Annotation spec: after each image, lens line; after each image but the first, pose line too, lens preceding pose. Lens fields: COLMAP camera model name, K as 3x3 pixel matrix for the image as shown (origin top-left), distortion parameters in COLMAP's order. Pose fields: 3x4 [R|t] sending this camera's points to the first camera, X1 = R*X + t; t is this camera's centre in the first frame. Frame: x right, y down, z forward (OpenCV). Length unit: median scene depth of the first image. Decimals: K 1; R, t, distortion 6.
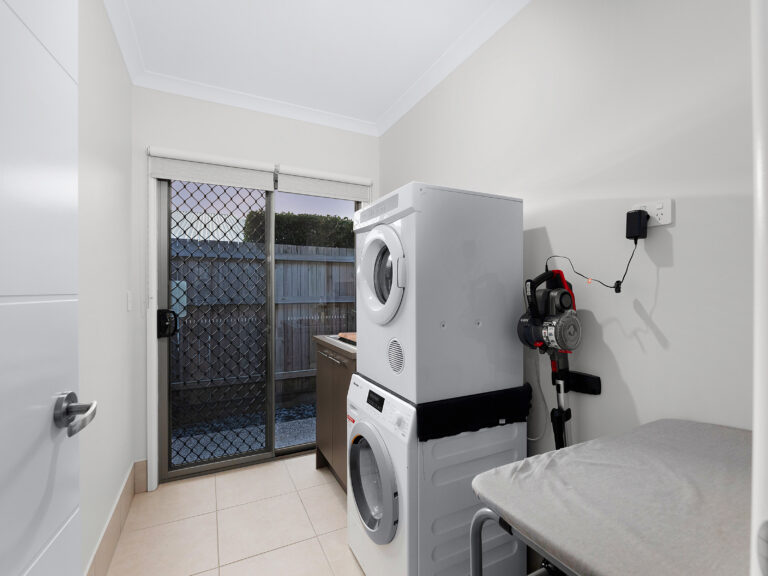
lens RADIAL K [[351.0, 0, 383.7], [0, 351.0, 286.9], [0, 0, 1]] dist [-0.003810, 0.001826]
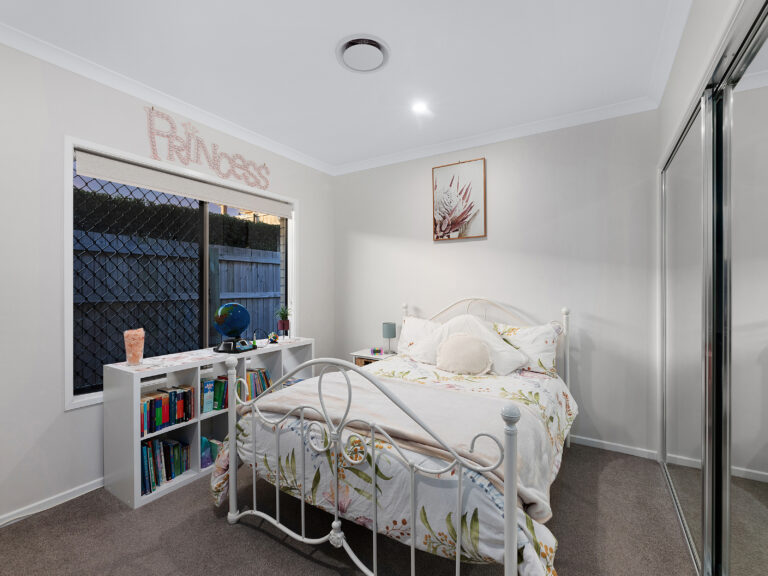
lens RADIAL K [[351.0, 0, 383.7], [0, 351.0, 286.9], [0, 0, 1]] dist [-0.003810, 0.001826]
pose [[0.854693, -0.010444, 0.519029, -0.413494], [0.005201, 0.999920, 0.011554, -0.000915], [-0.519108, -0.007176, 0.854679, -0.213806]]
